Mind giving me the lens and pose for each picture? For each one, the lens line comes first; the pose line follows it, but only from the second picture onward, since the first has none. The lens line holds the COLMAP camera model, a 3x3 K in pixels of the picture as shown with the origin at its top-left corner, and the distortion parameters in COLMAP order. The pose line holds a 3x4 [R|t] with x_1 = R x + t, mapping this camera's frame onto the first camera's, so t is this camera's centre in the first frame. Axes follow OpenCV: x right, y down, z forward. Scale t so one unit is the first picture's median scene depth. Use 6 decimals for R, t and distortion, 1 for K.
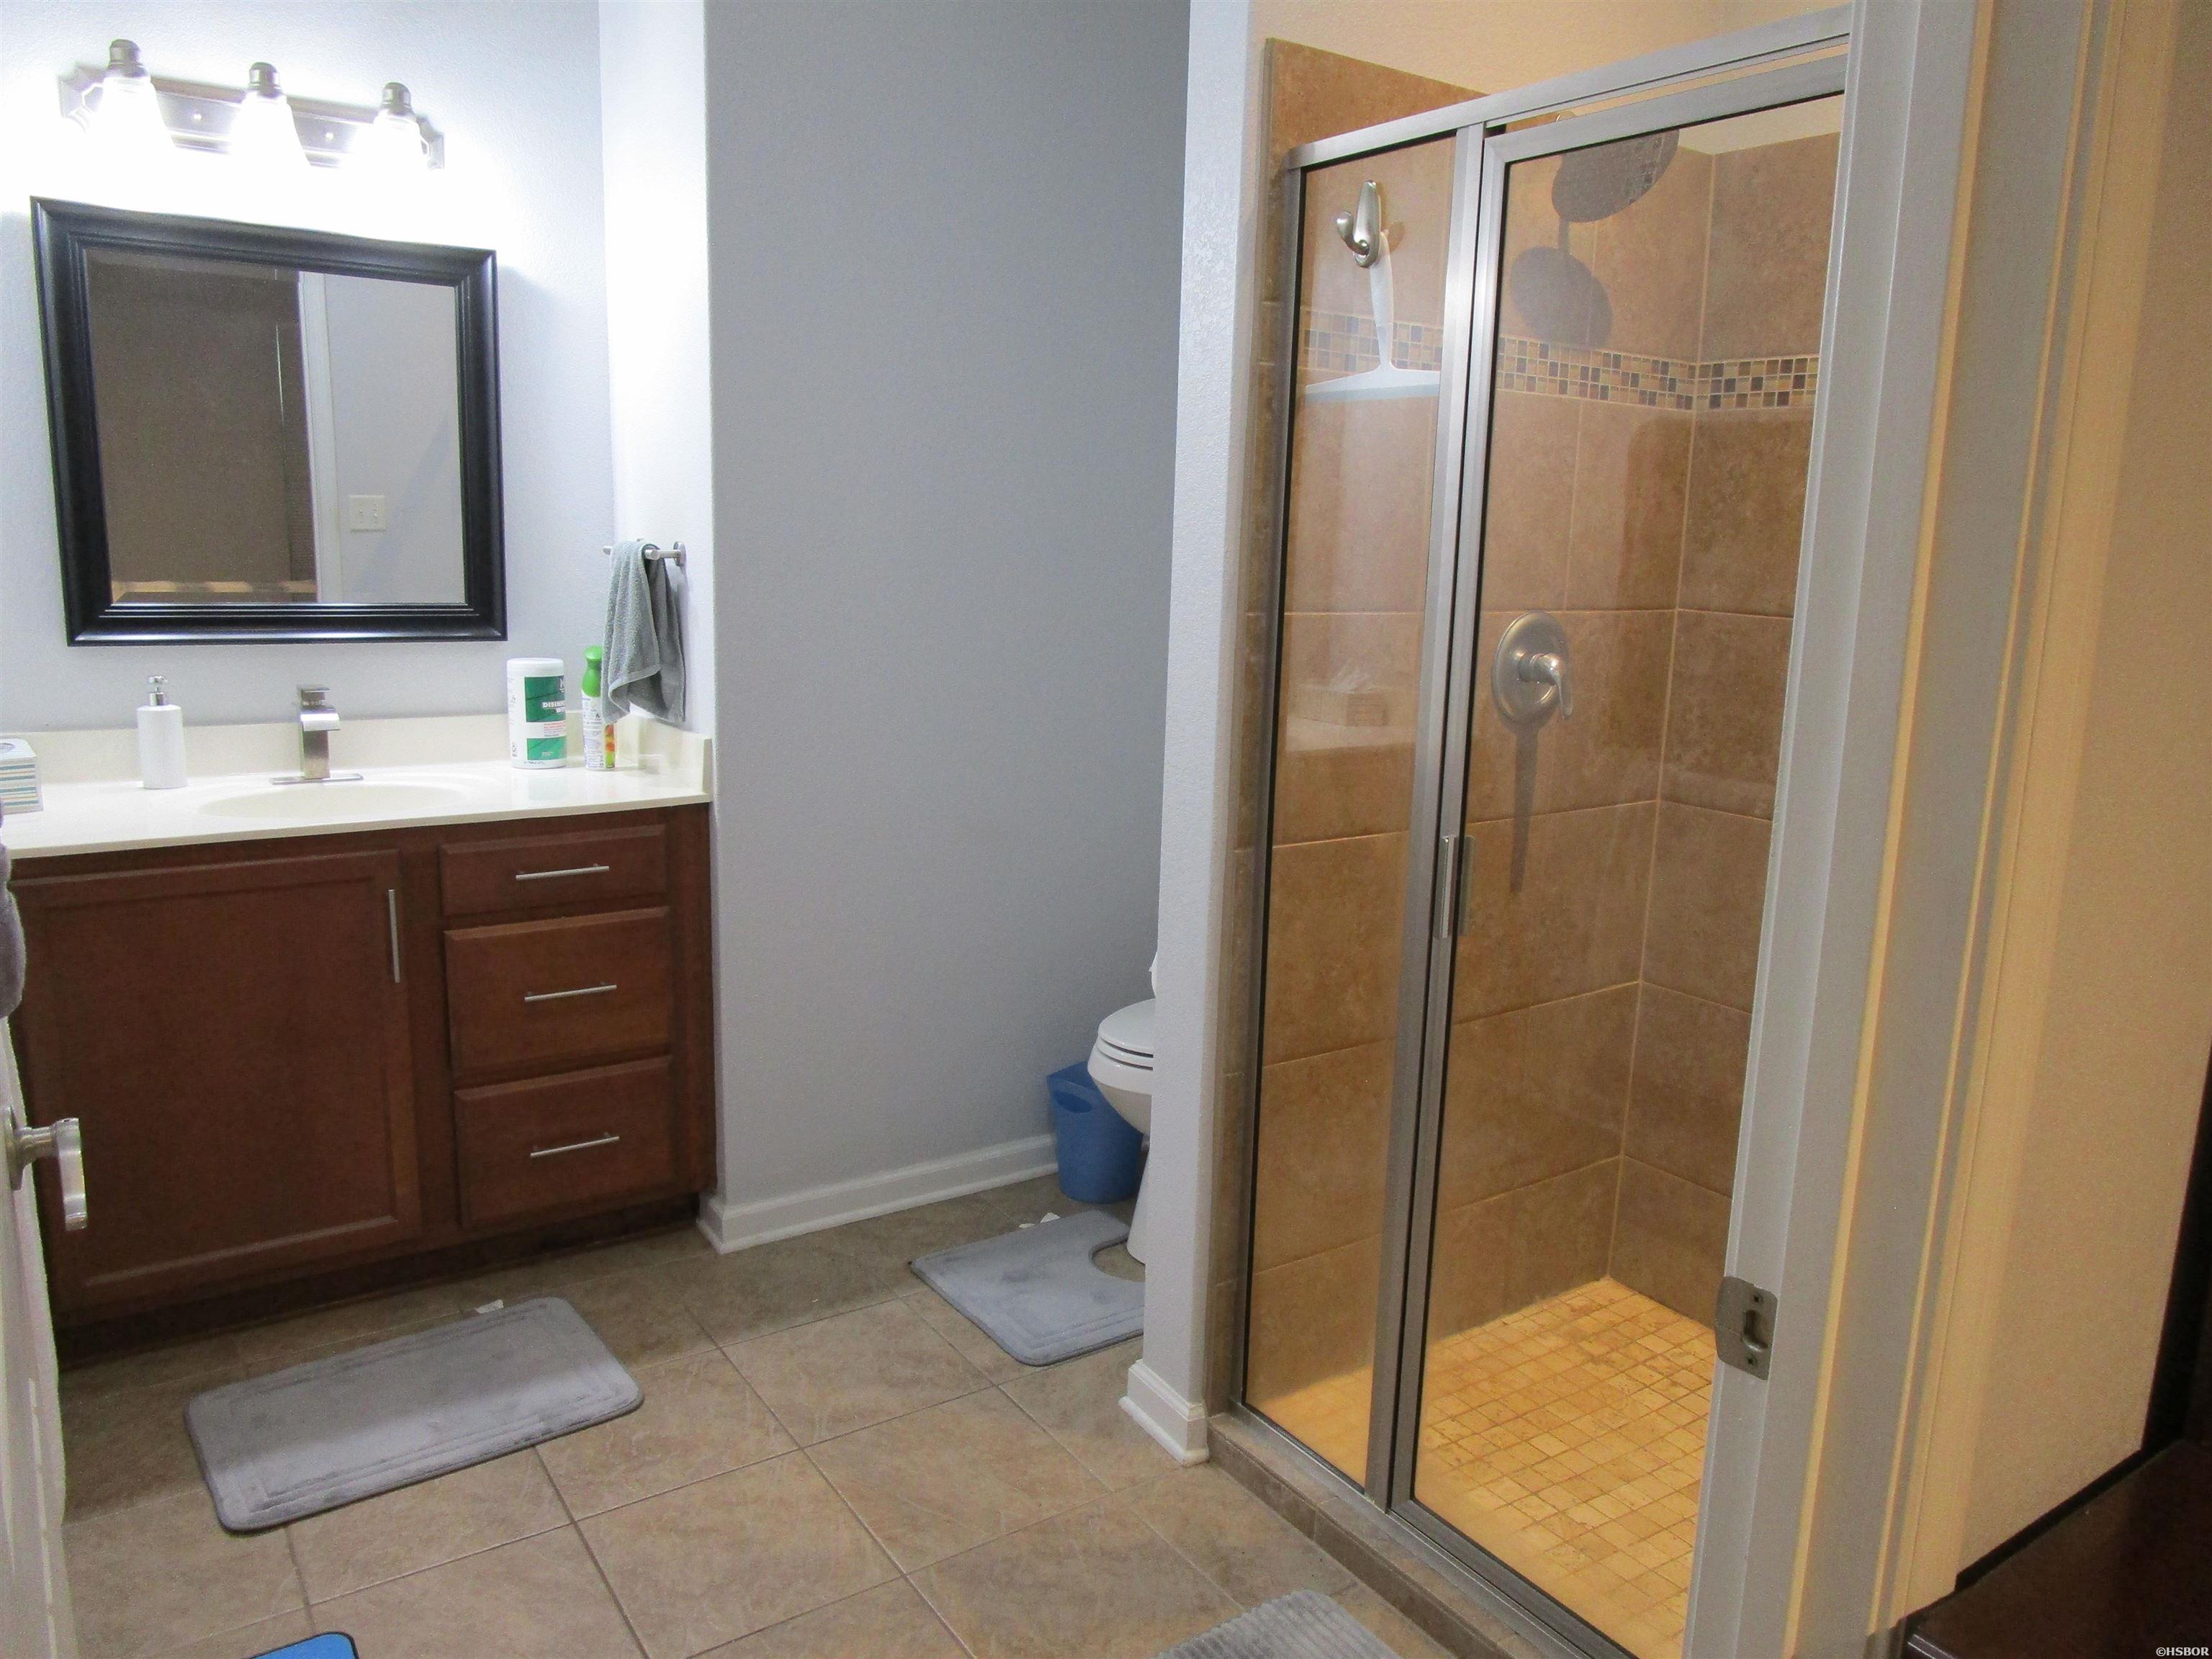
lens RADIAL K [[1564.1, 0, 1102.0], [0, 1564.1, 829.1], [0, 0, 1]] dist [-0.041001, 0.015861]
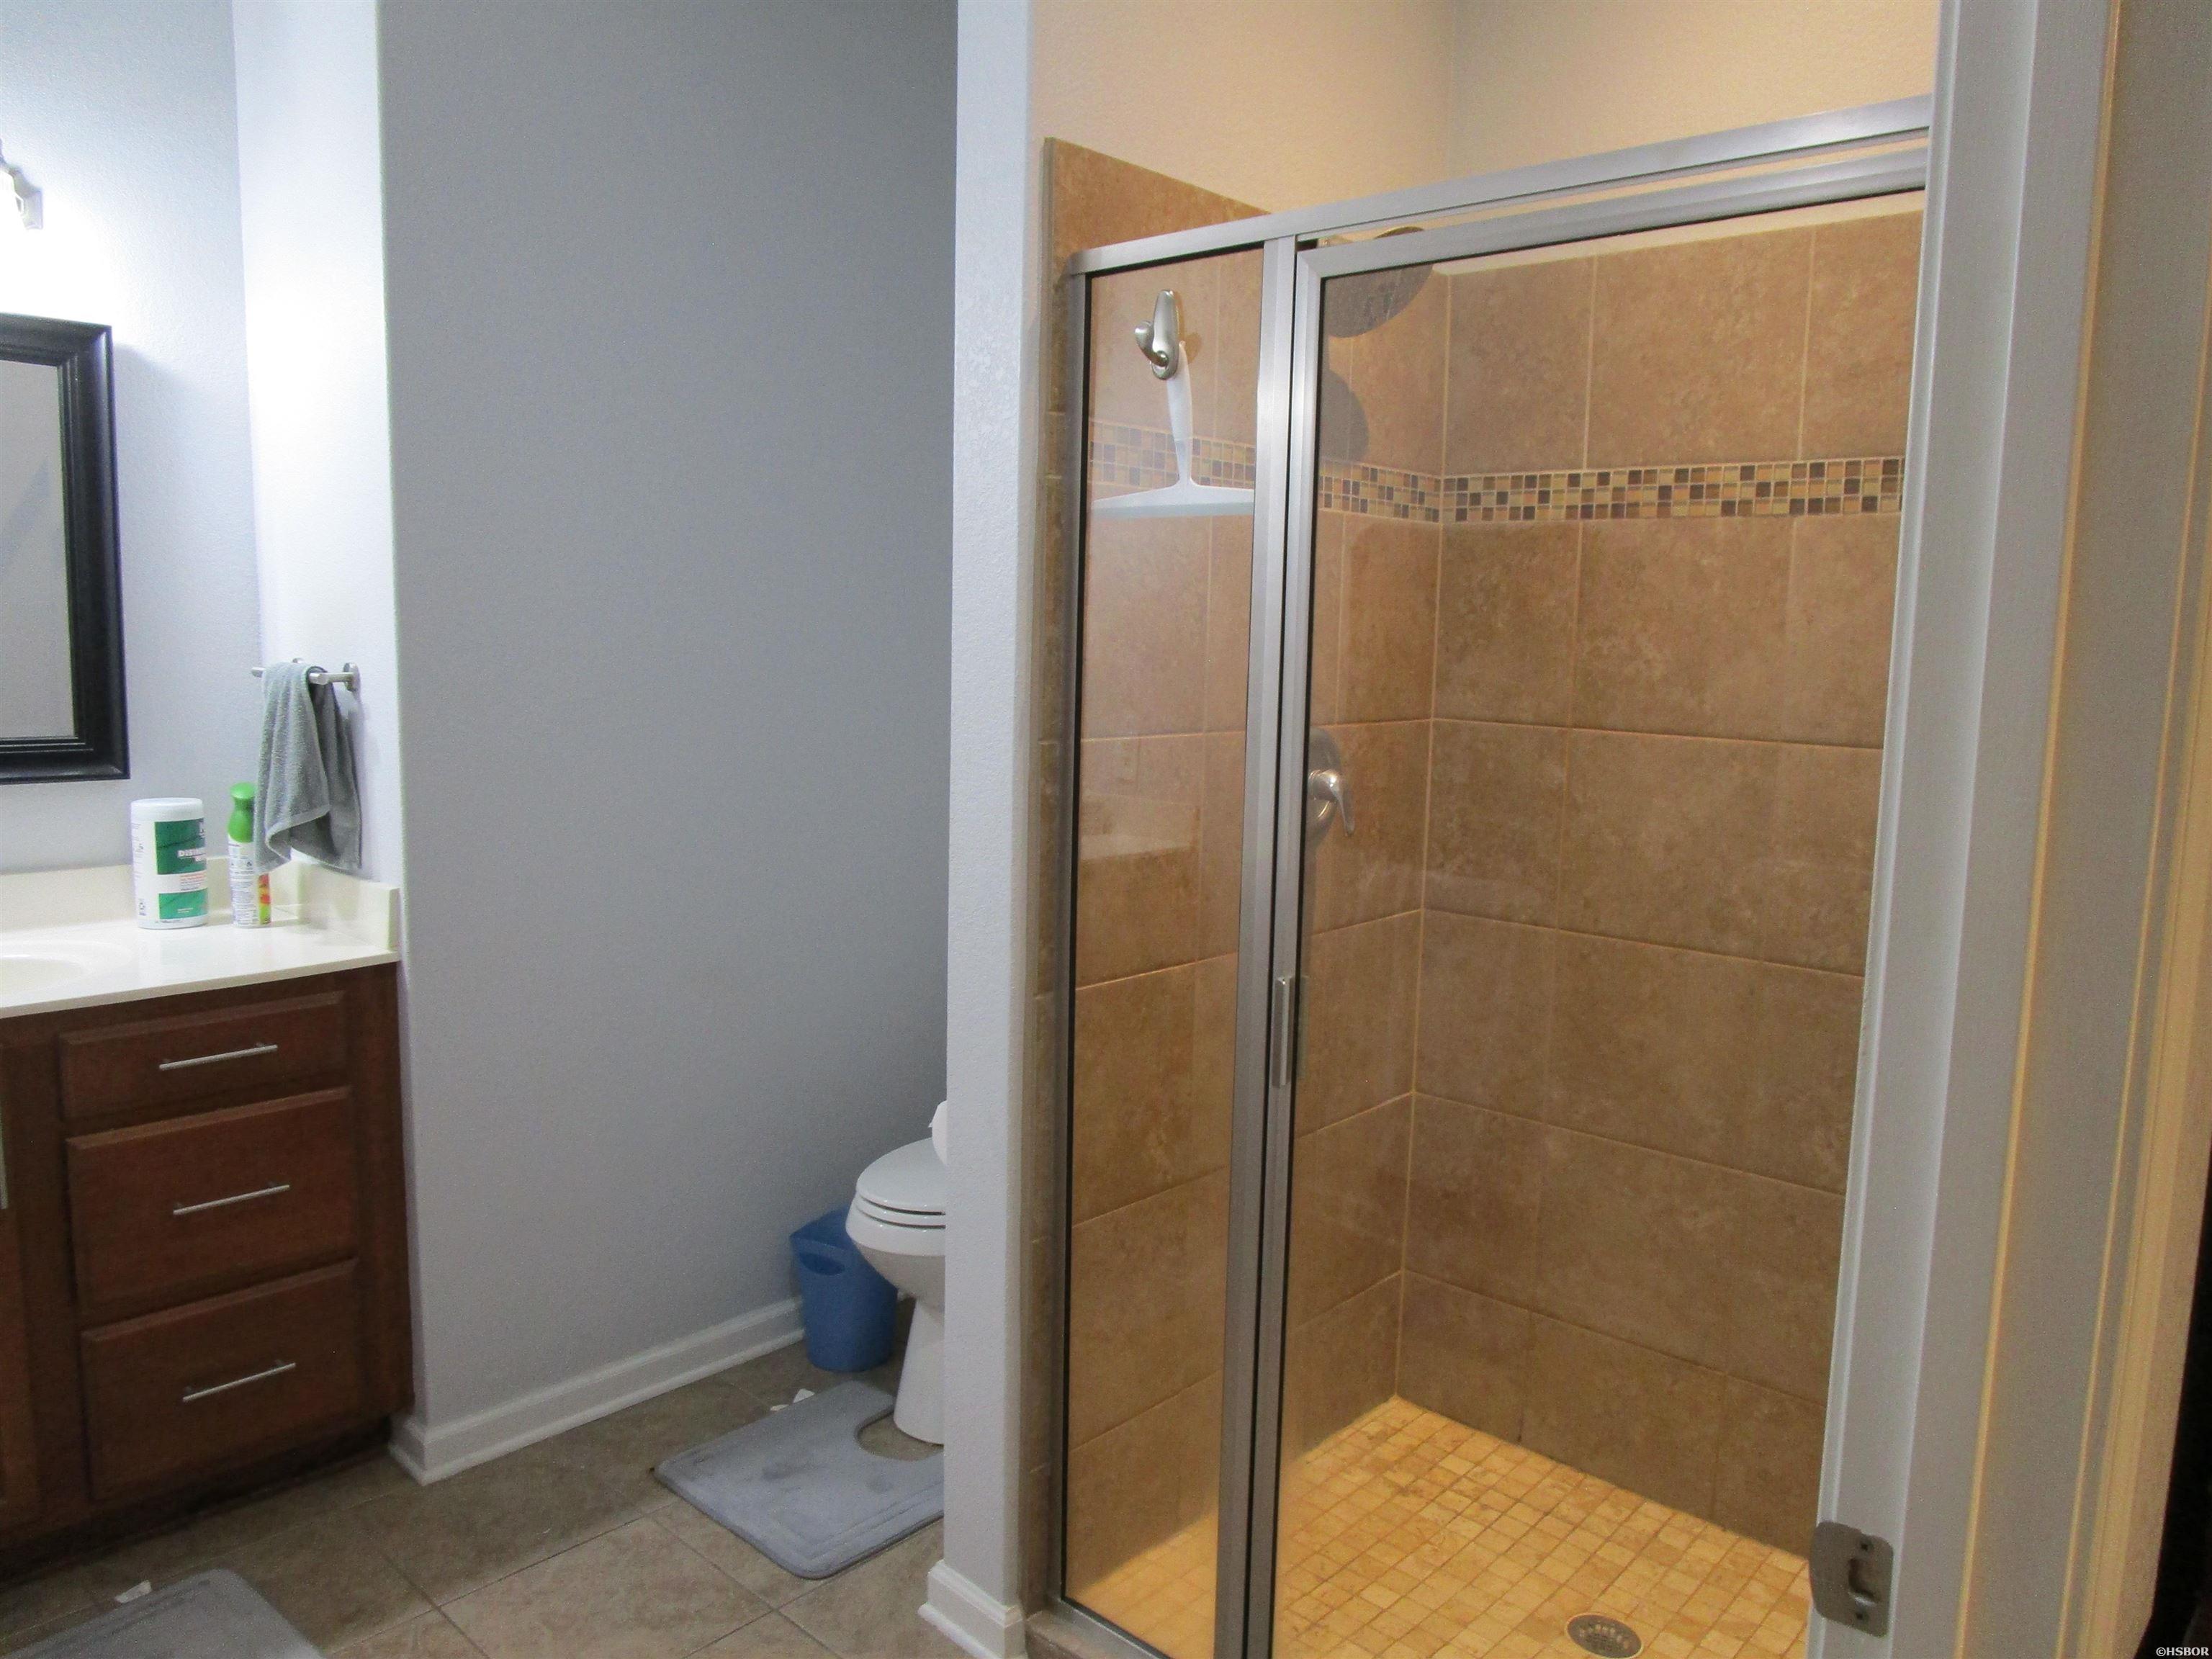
lens RADIAL K [[1564.1, 0, 1104.1], [0, 1564.1, 825.7], [0, 0, 1]] dist [-0.041001, 0.015861]
pose [[0.972691, -0.035965, 0.229300, -0.068386], [0.048822, 0.997523, -0.050646, -0.031385], [-0.226910, 0.060458, 0.972037, 0.072279]]
